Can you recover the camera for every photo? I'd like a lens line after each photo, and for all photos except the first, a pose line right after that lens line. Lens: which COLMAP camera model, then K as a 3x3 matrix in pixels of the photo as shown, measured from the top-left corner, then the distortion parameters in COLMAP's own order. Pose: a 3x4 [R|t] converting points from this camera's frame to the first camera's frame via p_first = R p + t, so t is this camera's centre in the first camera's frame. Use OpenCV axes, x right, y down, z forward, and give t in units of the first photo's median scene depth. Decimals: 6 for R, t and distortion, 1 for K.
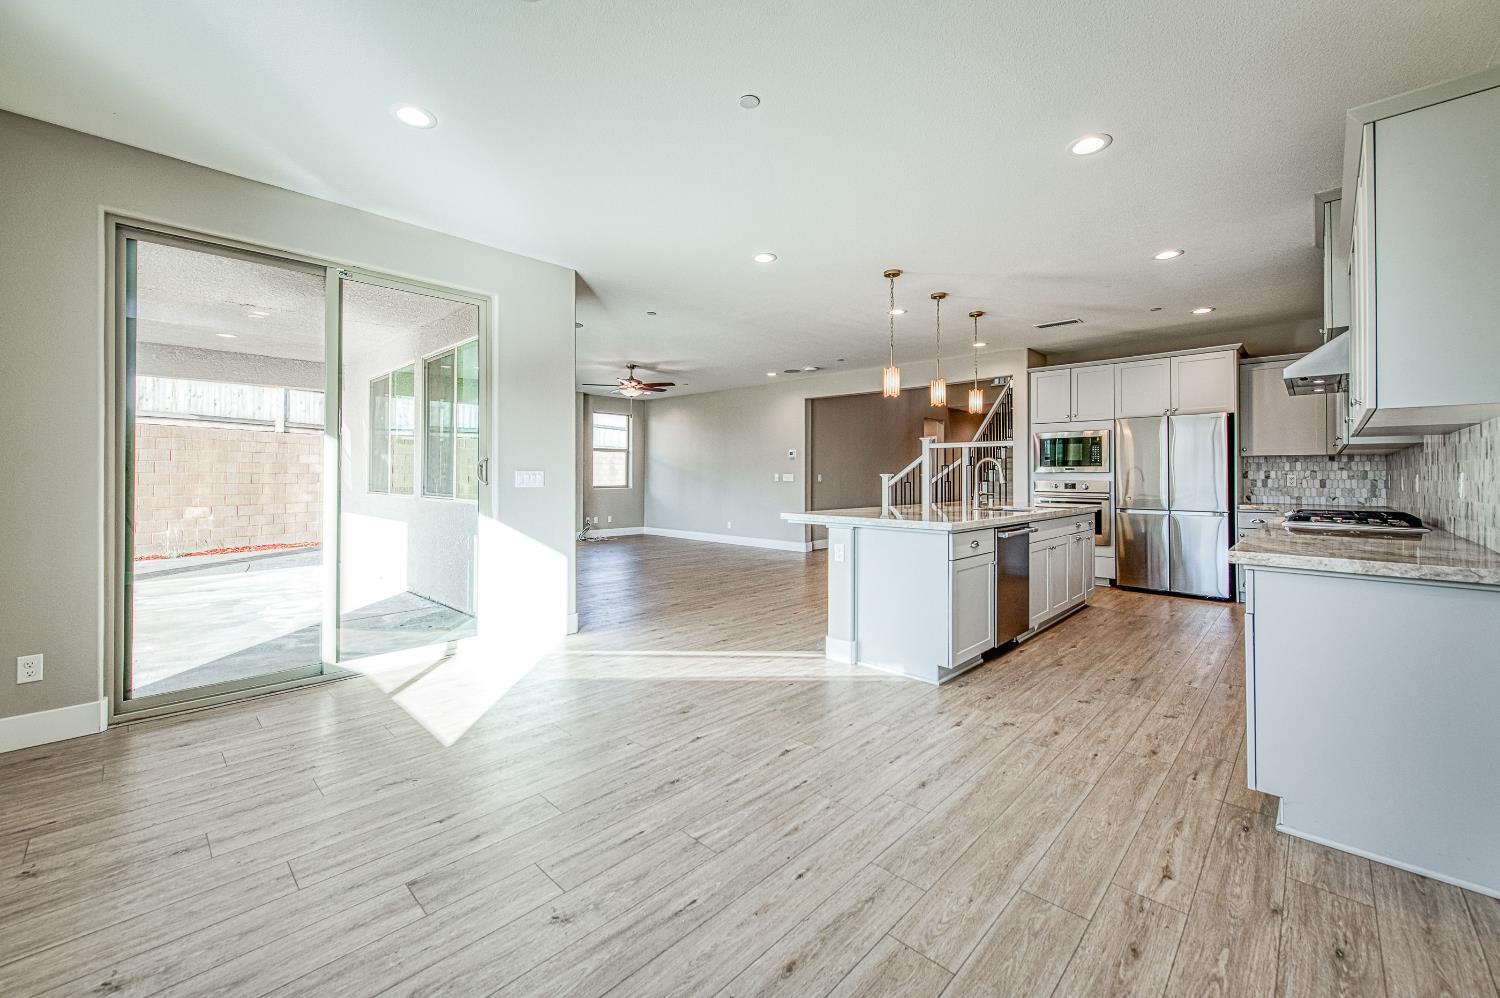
lens RADIAL K [[635.7, 0, 698.9], [0, 635.7, 477.2], [0, 0, 1]] dist [-0.014347, -0.000510]
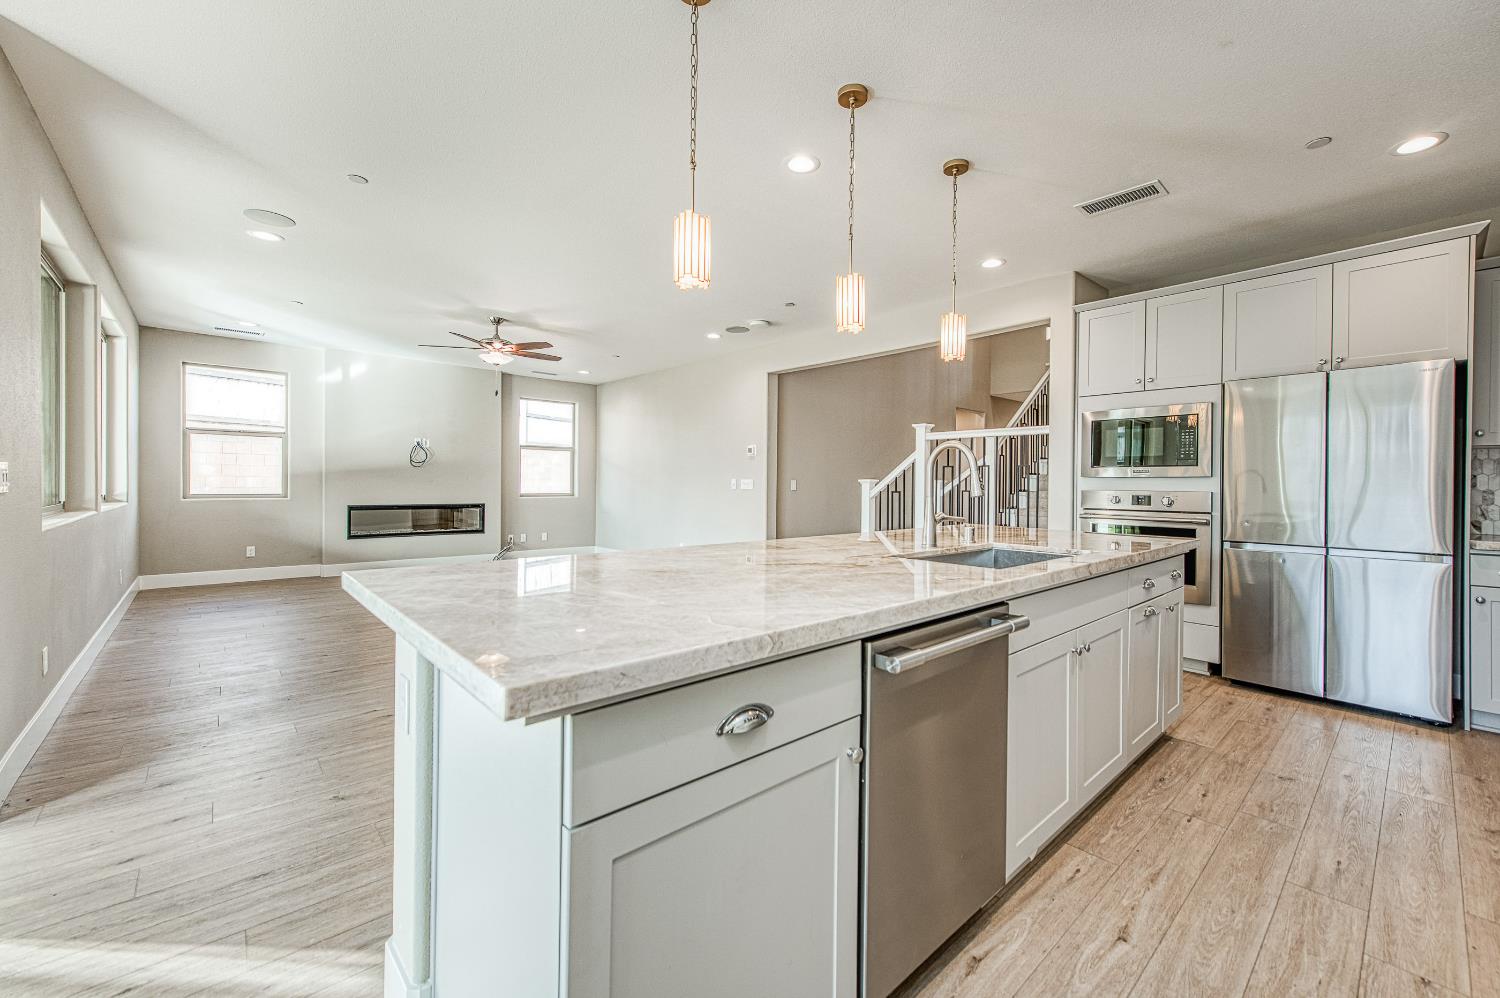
lens RADIAL K [[635.7, 0, 754.0], [0, 635.7, 497.9], [0, 0, 1]] dist [-0.014347, -0.000510]
pose [[0.999329, 0.006602, -0.036024, 0.245614], [-0.005847, 0.999762, 0.021016, 0.001787], [0.036154, -0.020792, 0.999130, 0.396573]]
